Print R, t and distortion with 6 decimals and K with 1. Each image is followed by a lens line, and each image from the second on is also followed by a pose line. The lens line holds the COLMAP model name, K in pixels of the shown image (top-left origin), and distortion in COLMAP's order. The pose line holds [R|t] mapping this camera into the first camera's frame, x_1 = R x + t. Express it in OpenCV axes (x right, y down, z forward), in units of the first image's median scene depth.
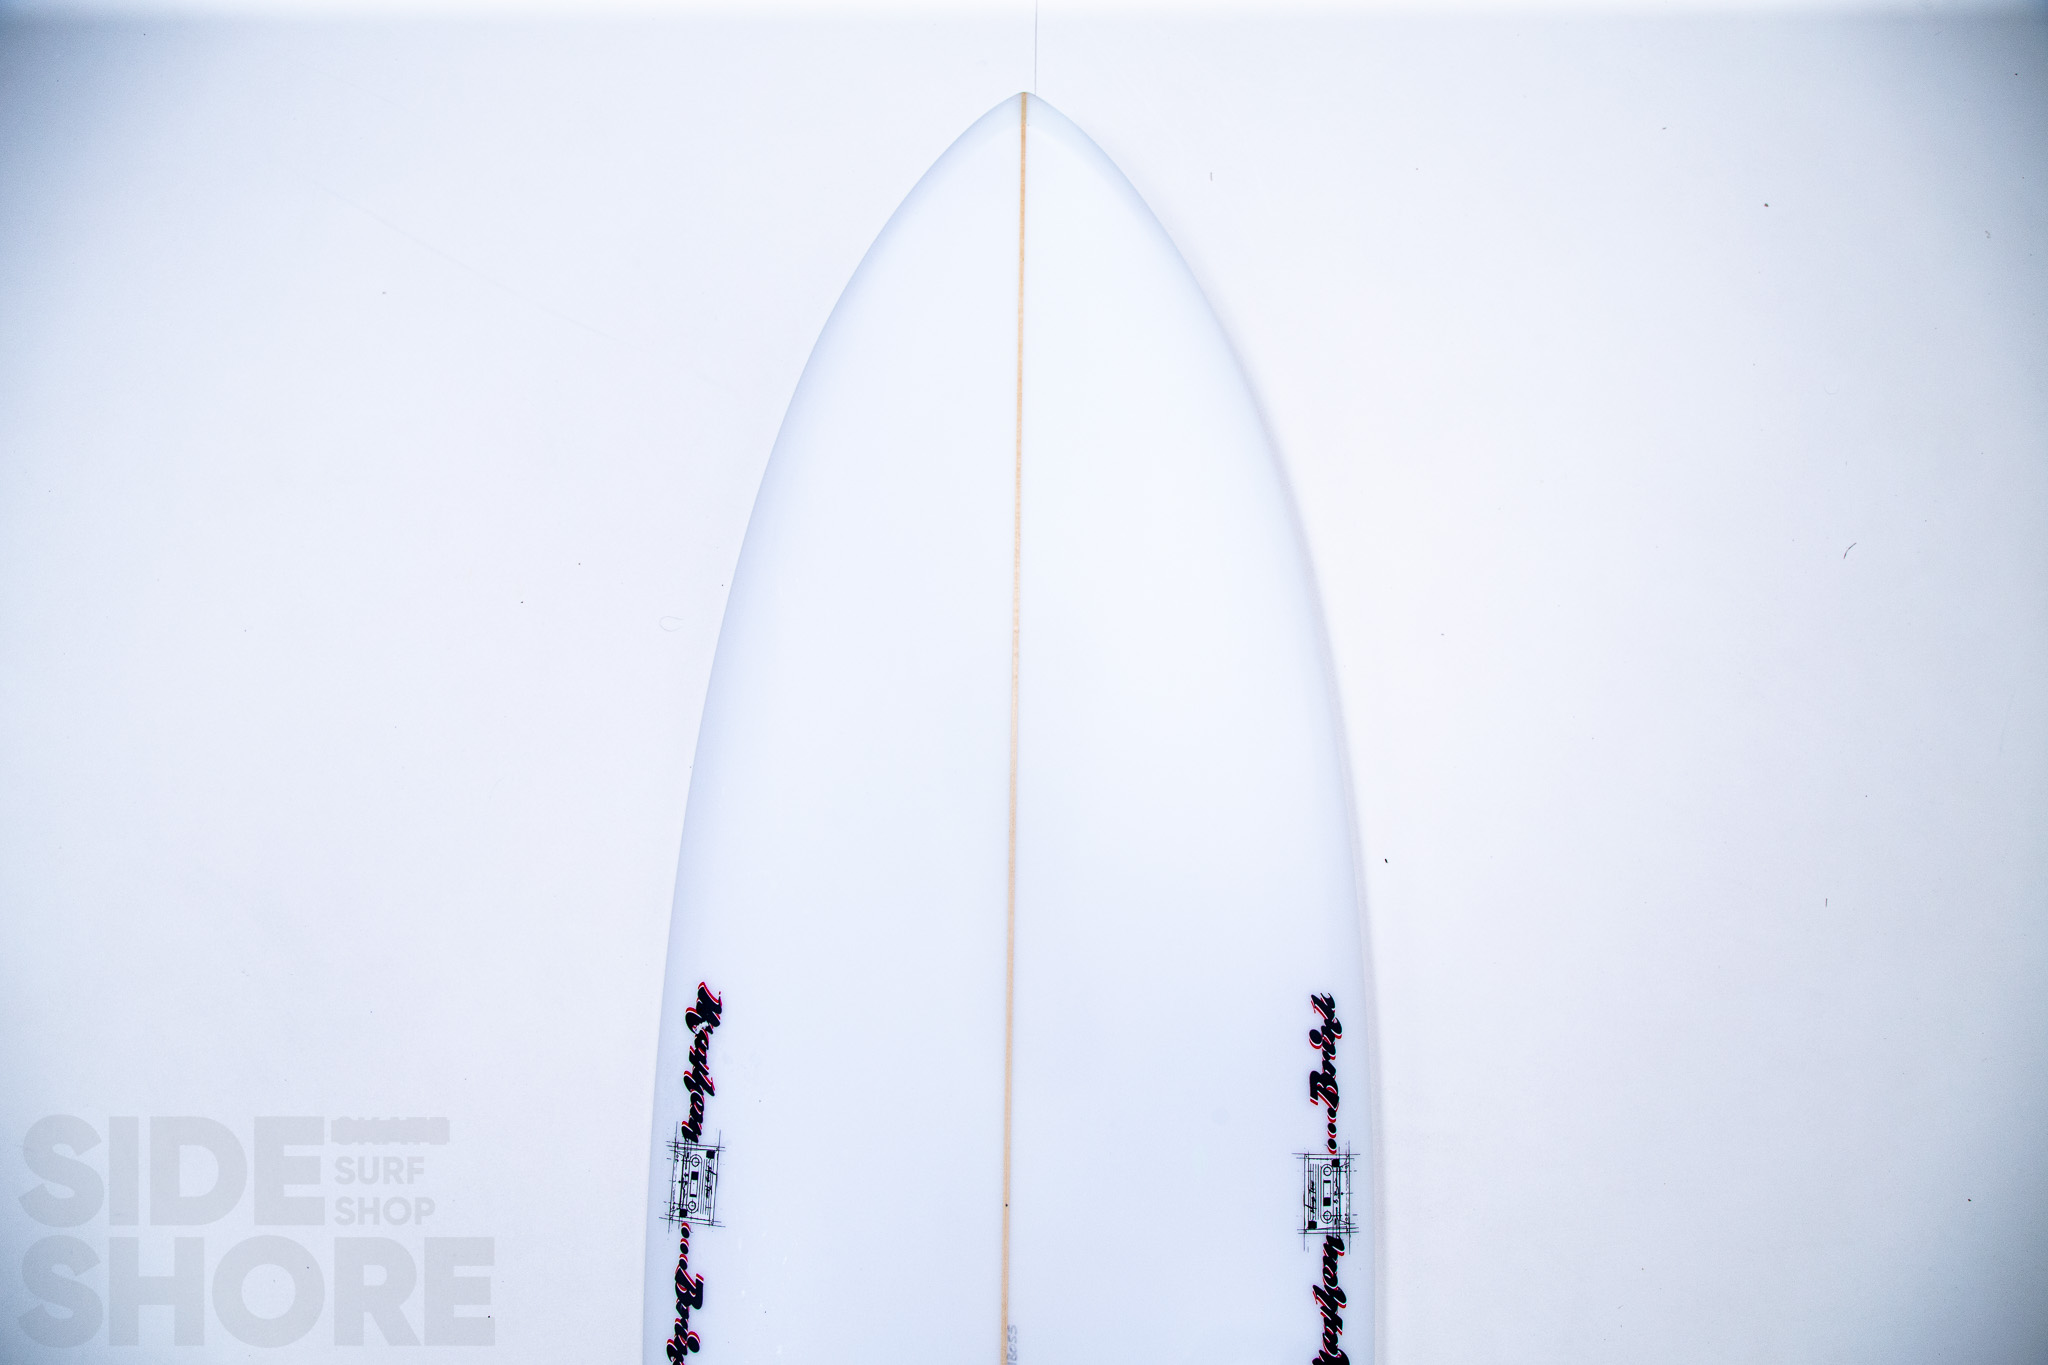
lens RADIAL K [[1408.0, 0, 1031.2], [0, 1408.0, 682.1], [0, 0, 1]] dist [-0.040145, -0.002980]
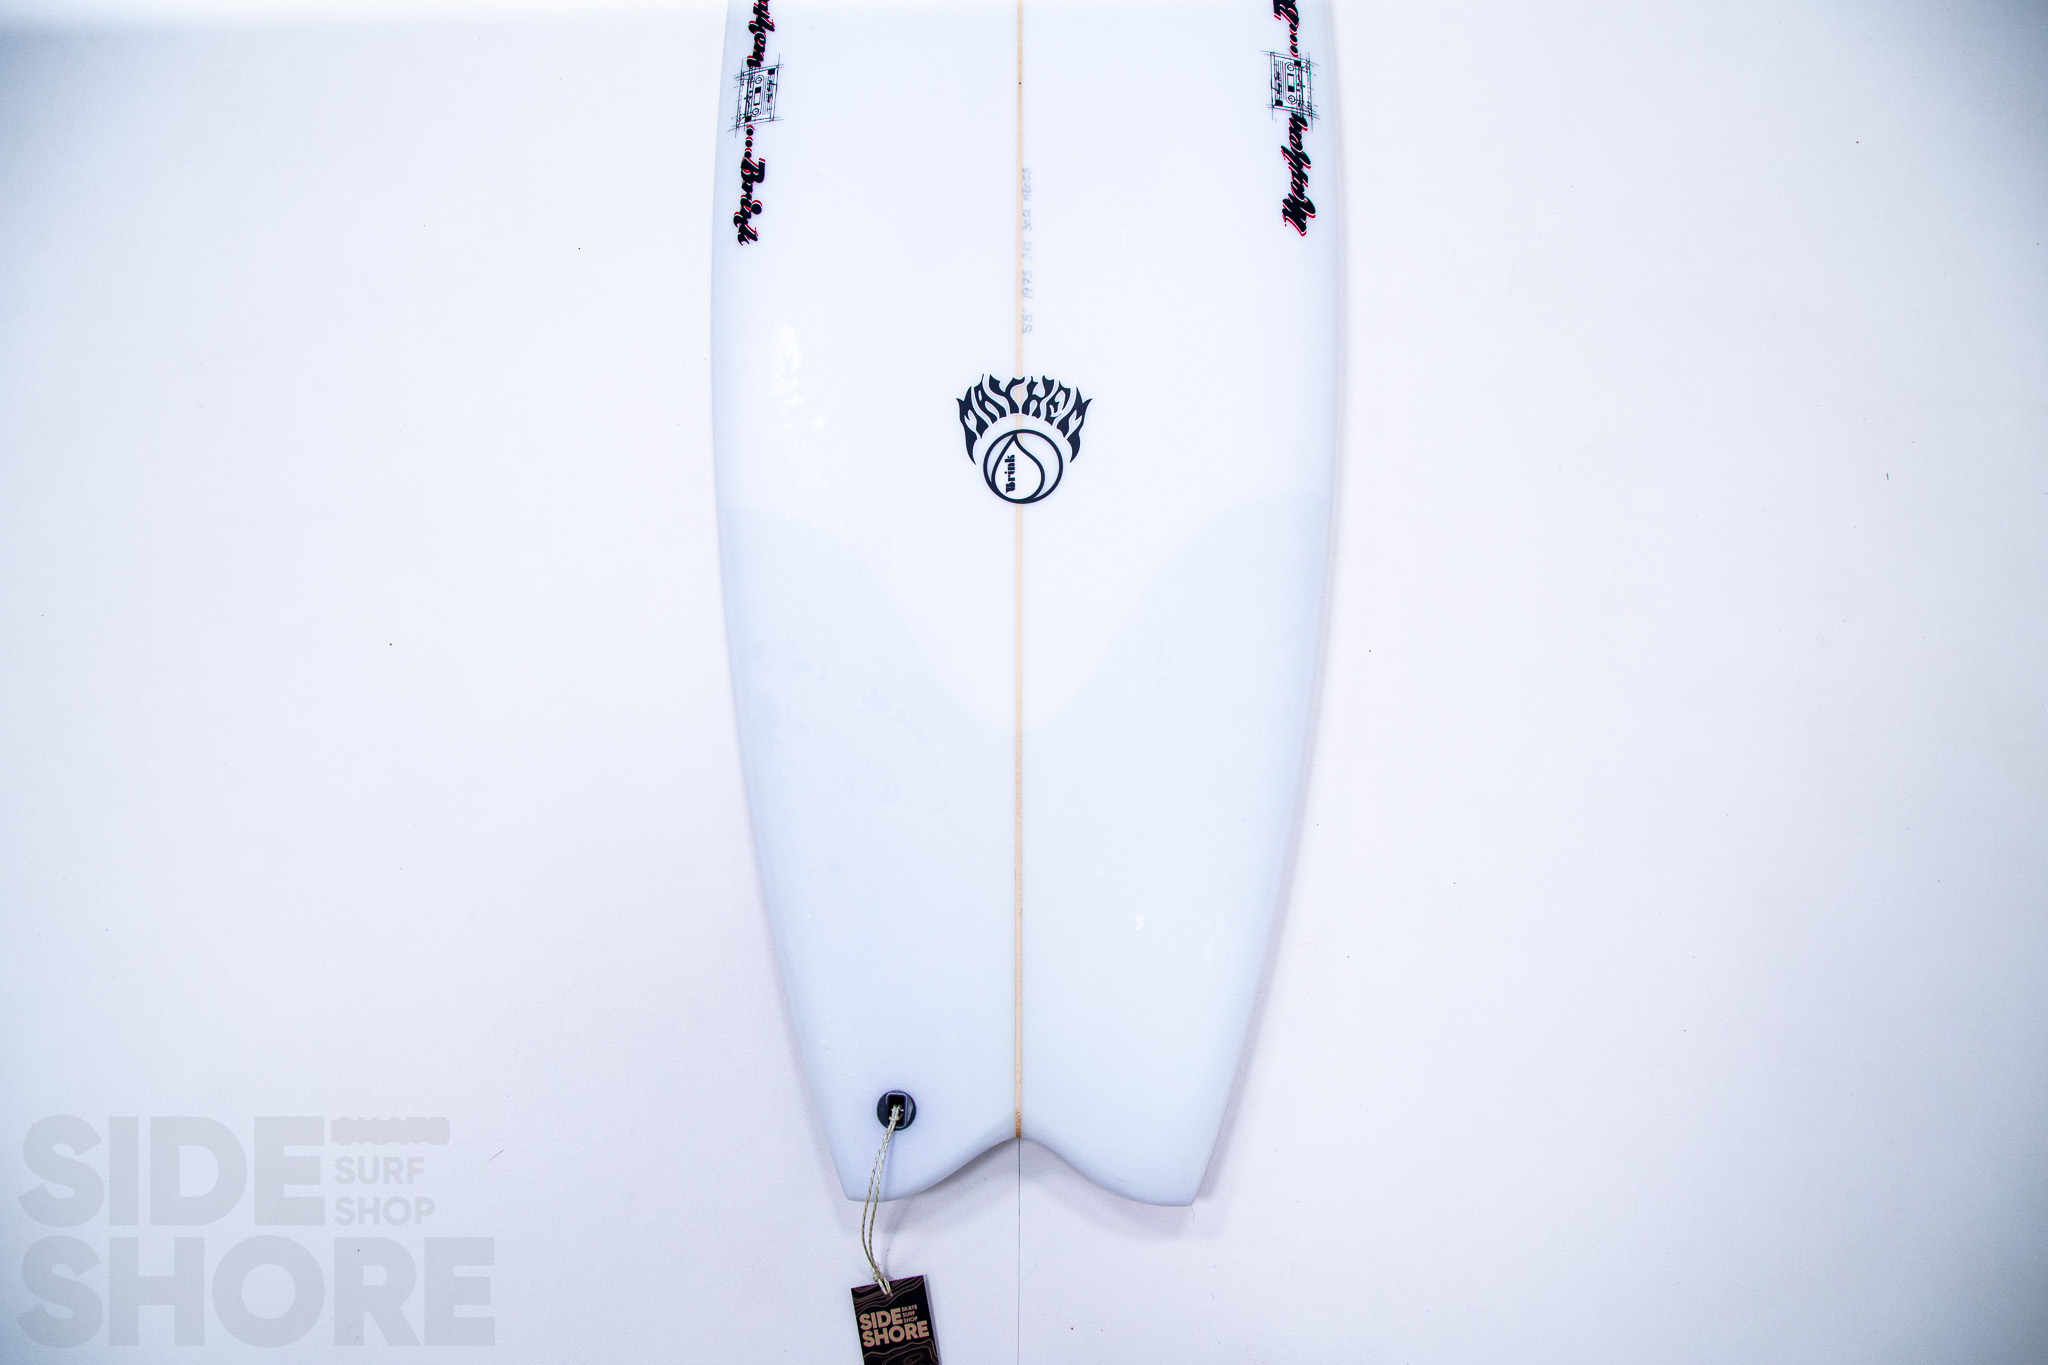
lens RADIAL K [[1408.0, 0, 1005.4], [0, 1408.0, 589.9], [0, 0, 1]] dist [-0.040145, -0.002980]
pose [[0.999712, -0.014266, -0.019293, -0.013221], [0.013063, 0.998048, -0.061071, 0.855549], [0.020126, 0.060802, 0.997947, -0.158621]]
